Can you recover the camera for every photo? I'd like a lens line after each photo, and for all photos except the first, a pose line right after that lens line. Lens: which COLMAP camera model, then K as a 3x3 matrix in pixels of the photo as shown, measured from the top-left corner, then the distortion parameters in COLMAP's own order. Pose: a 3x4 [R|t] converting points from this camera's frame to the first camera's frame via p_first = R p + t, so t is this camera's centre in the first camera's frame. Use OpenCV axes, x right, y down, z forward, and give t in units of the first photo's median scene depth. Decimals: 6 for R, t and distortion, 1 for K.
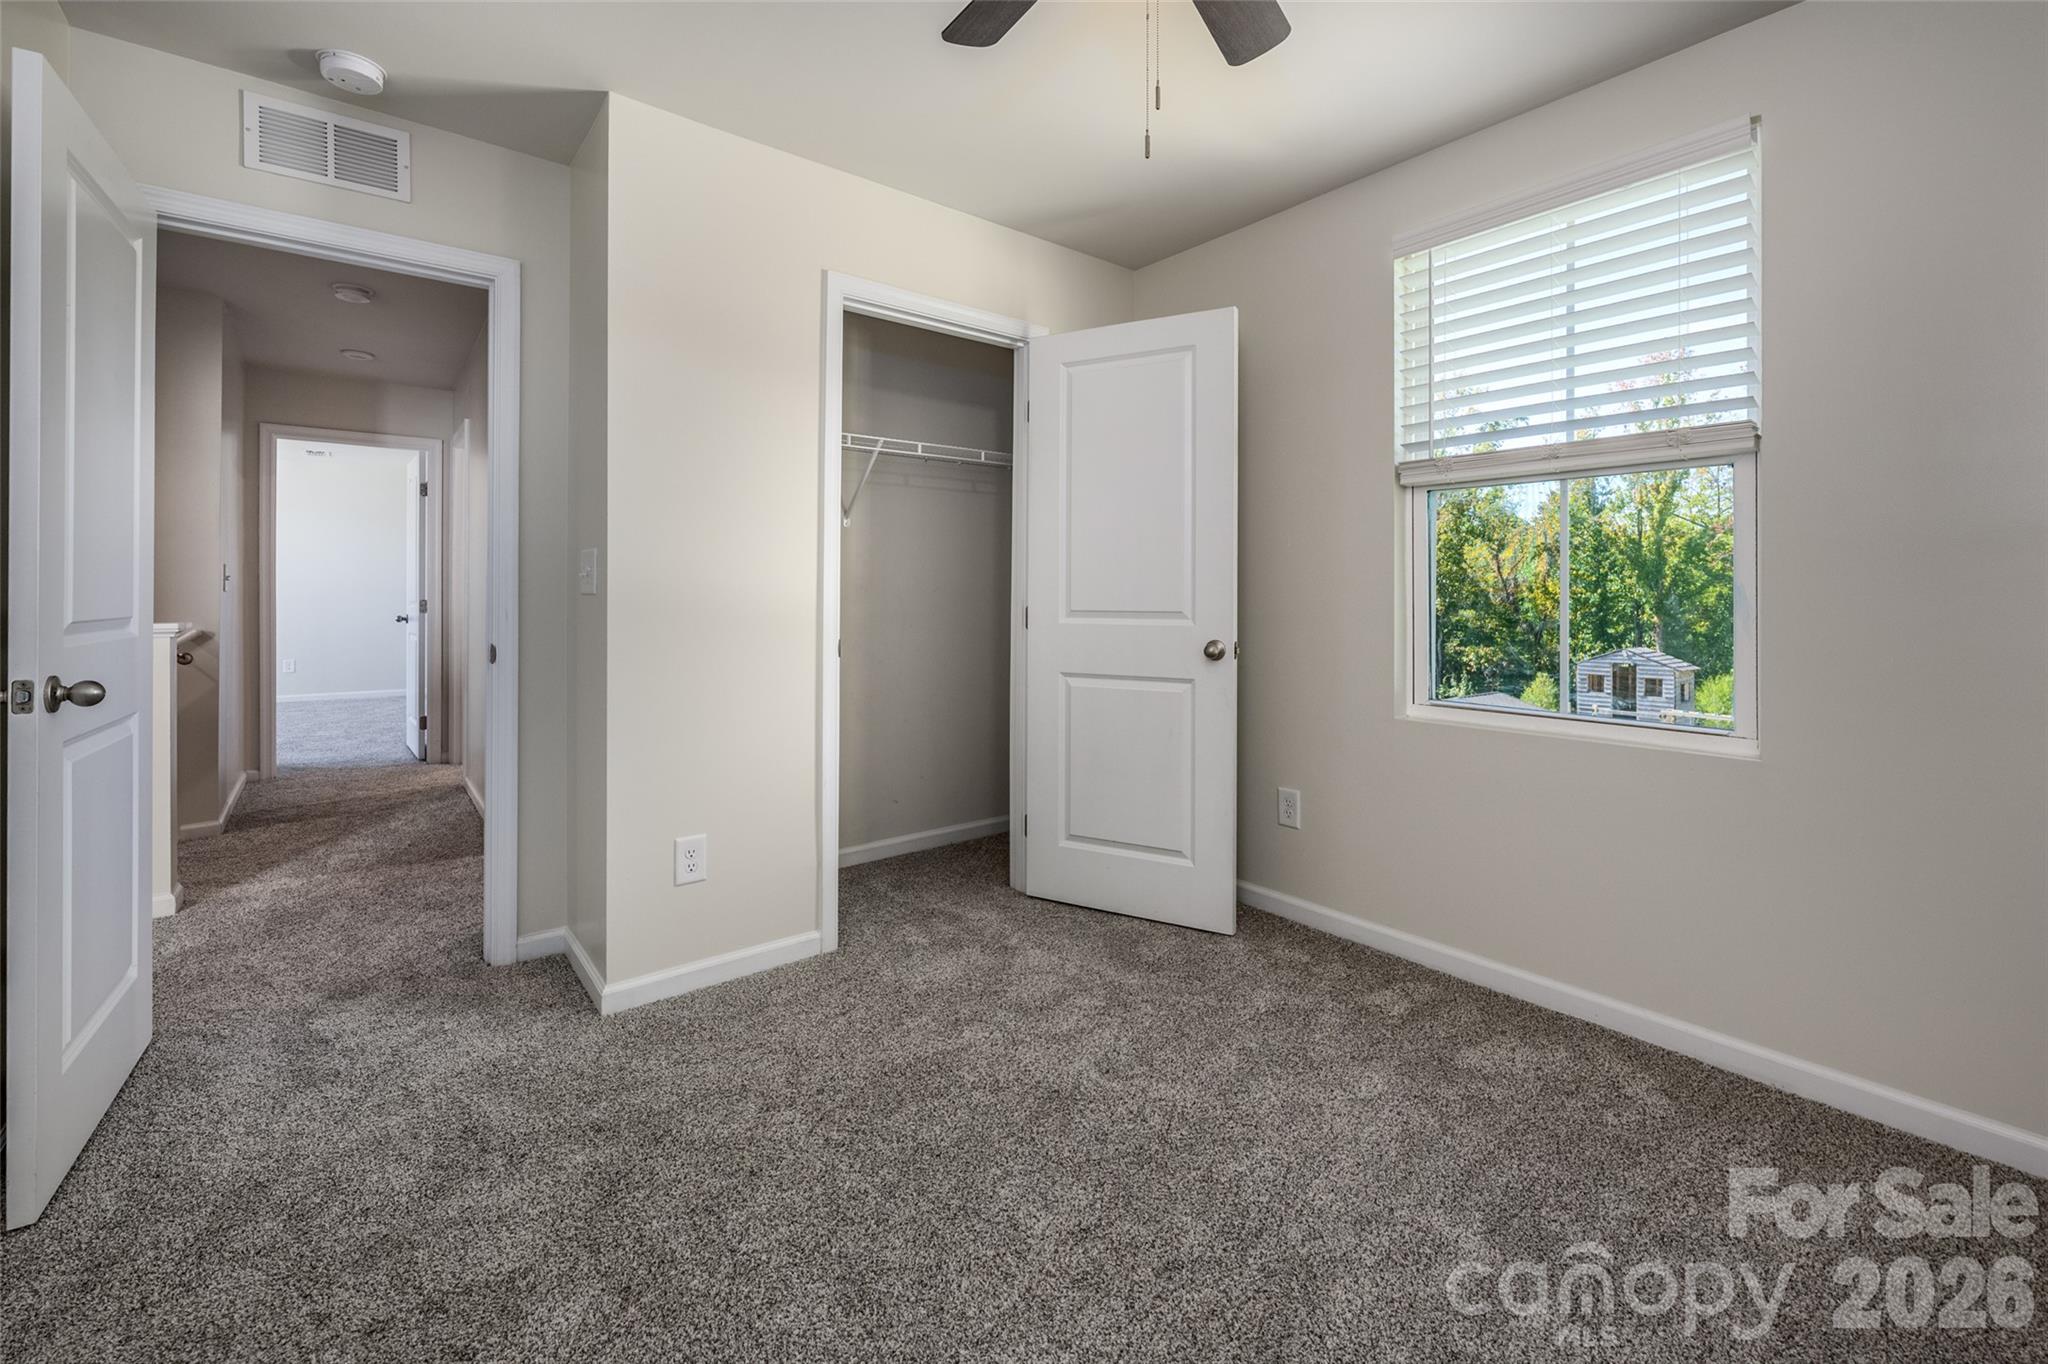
lens RADIAL K [[854.3, 0, 1025.0], [0, 854.3, 593.3], [0, 0, 1]] dist [-0.000334, -0.000016]
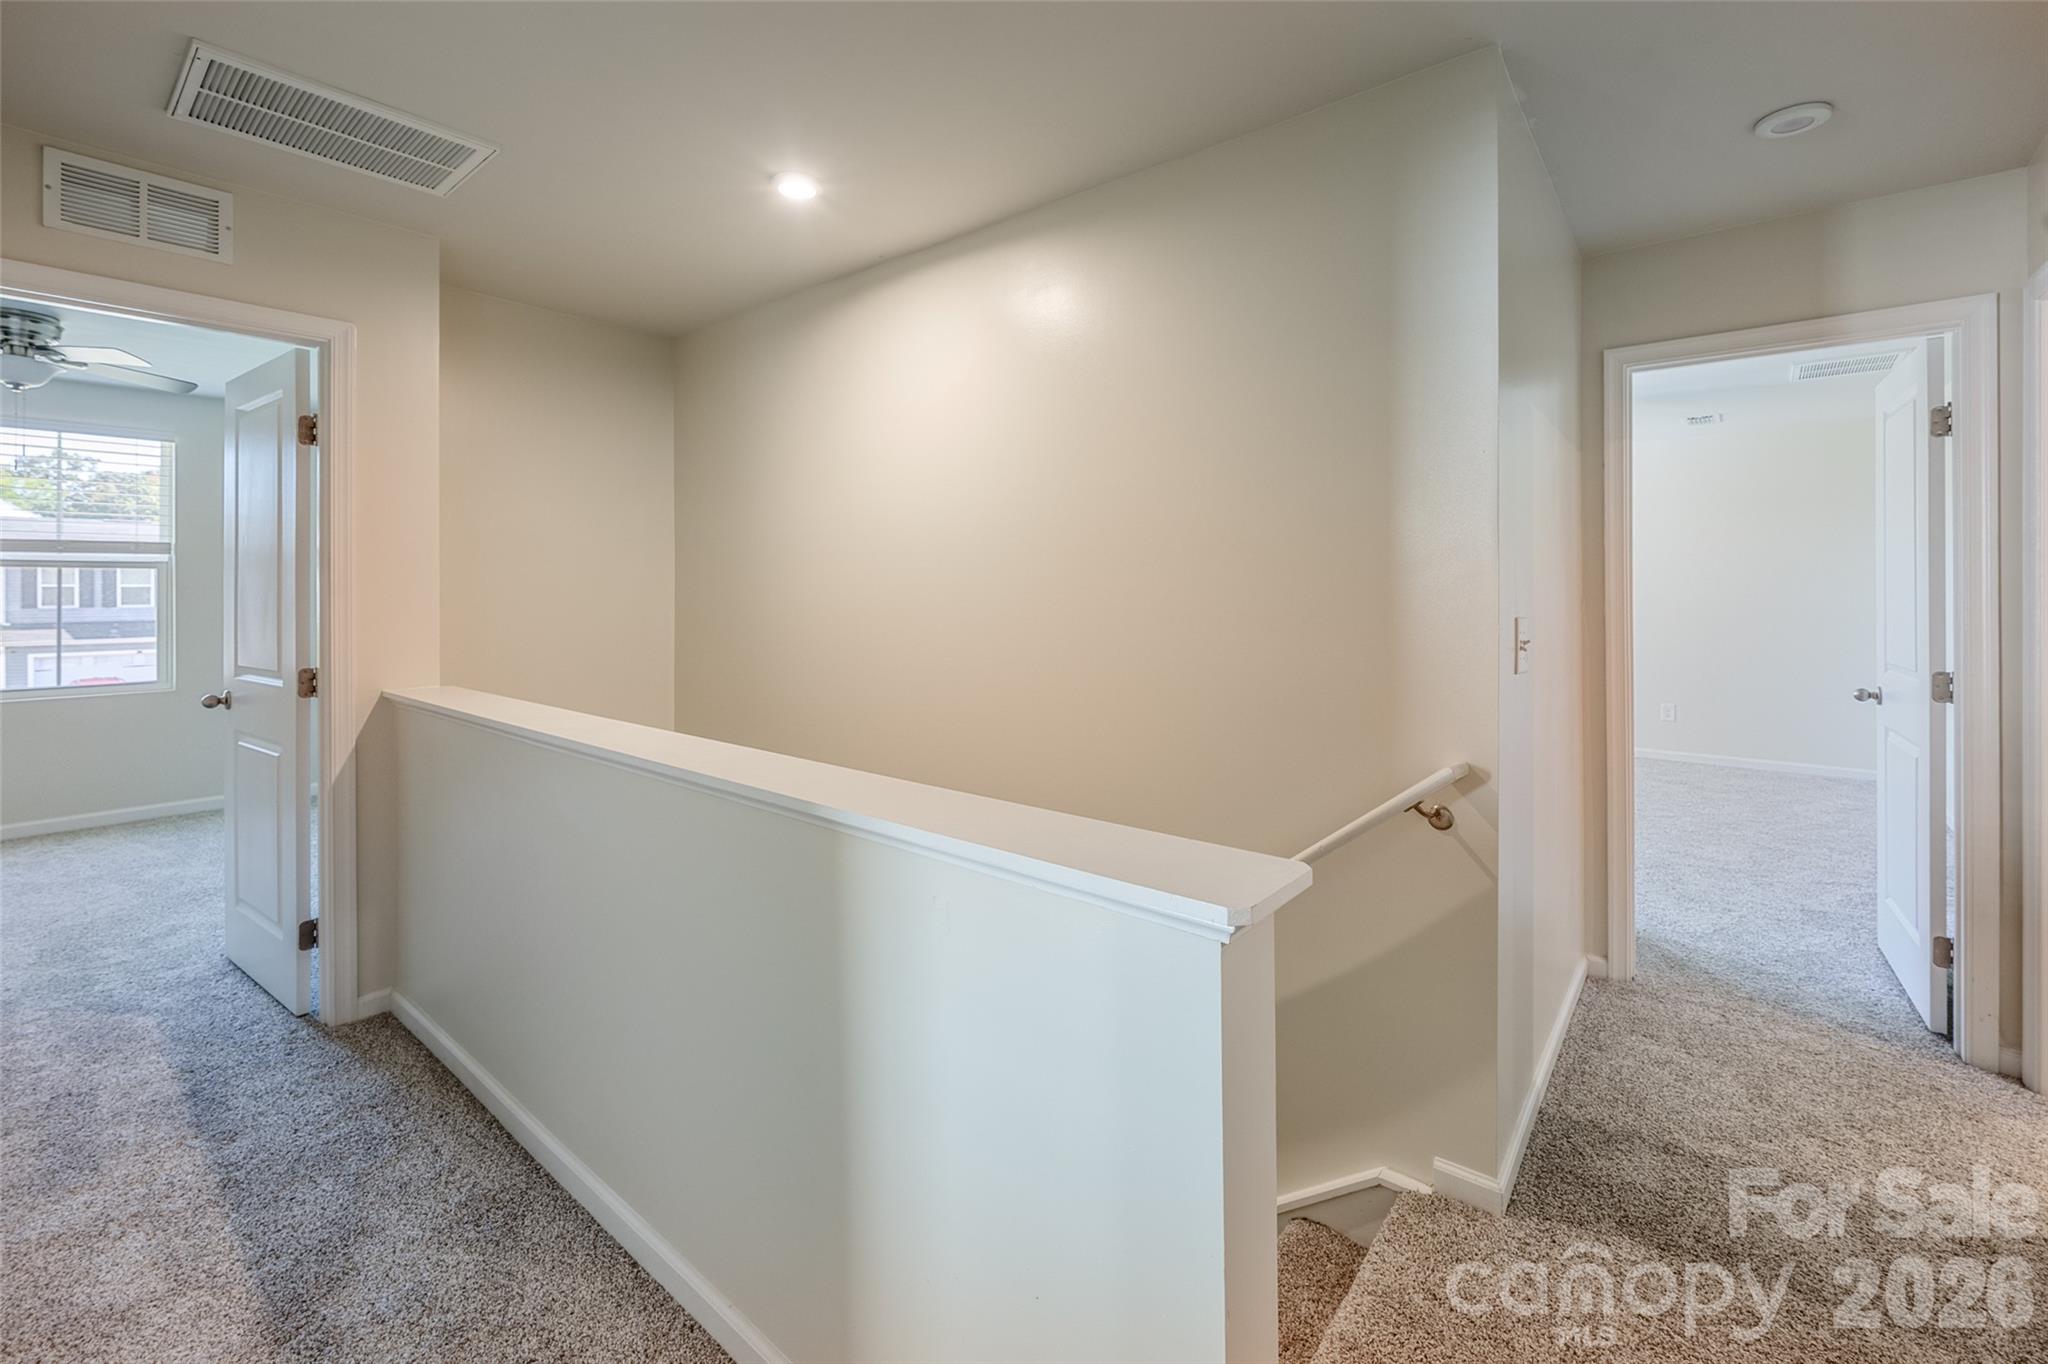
lens RADIAL K [[854.3, 0, 1025.0], [0, 854.3, 593.3], [0, 0, 1]] dist [-0.000334, -0.000016]
pose [[0.205670, -0.001158, -0.978621, -0.390138], [0.007561, 0.999971, 0.000406, -0.037726], [0.978592, -0.007483, 0.205673, 0.470778]]
